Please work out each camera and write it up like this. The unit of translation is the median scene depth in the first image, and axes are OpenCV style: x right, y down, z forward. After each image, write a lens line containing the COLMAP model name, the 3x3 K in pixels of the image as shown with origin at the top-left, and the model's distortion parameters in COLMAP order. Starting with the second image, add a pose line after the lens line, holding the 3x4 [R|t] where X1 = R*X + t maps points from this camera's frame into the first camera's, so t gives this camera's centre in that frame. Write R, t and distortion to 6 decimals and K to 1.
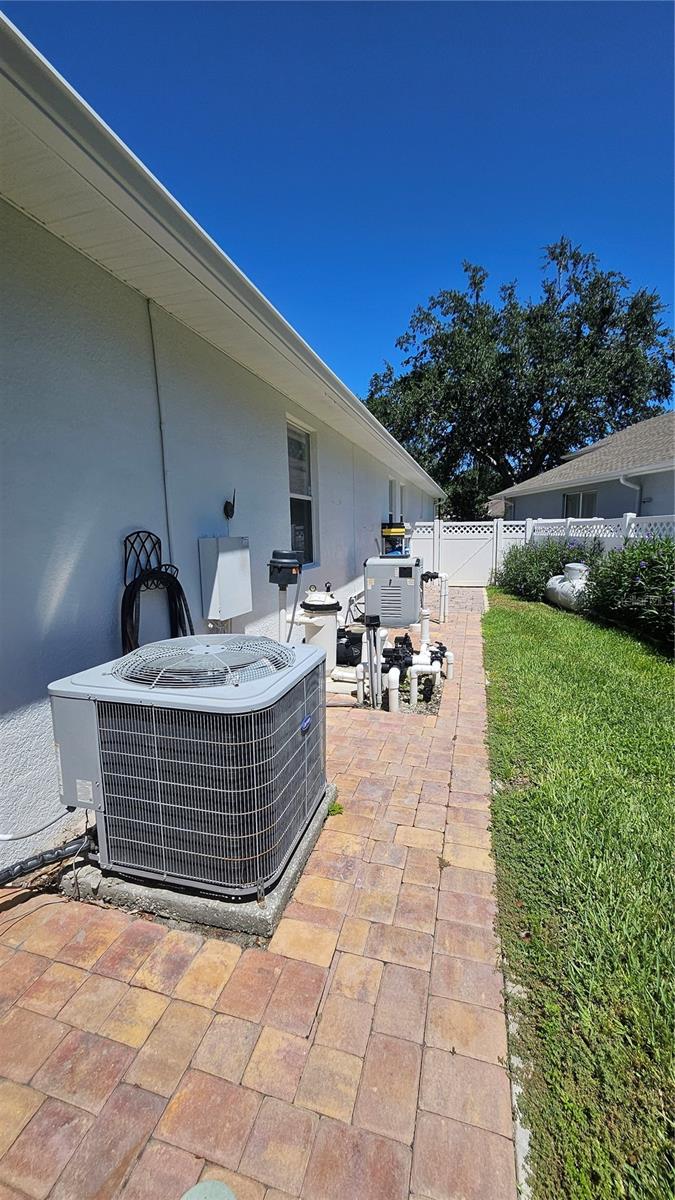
lens RADIAL K [[473.9, 0, 337.3], [0, 473.9, 604.9], [0, 0, 1]] dist [0.000885, -0.000218]
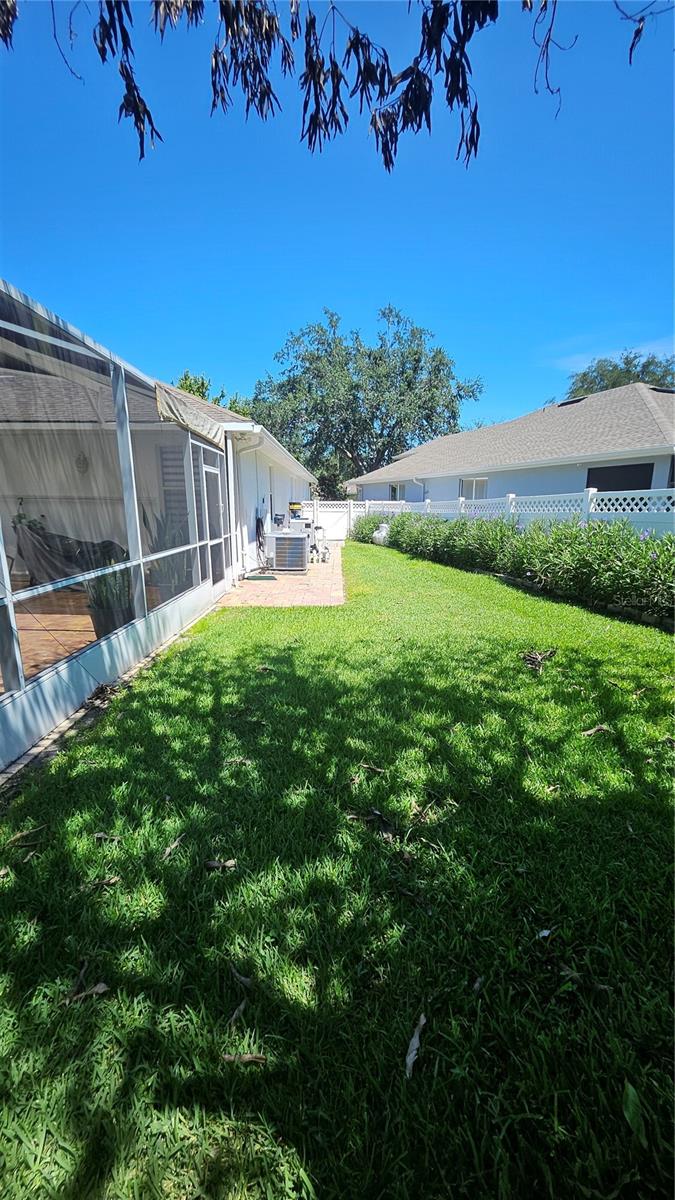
lens RADIAL K [[473.9, 0, 337.3], [0, 473.9, 604.9], [0, 0, 1]] dist [0.000885, -0.000218]
pose [[0.961534, -0.042249, 0.271416, -0.119209], [0.027459, 0.997935, 0.058063, 0.061581], [-0.273309, -0.048377, 0.960709, -0.418846]]
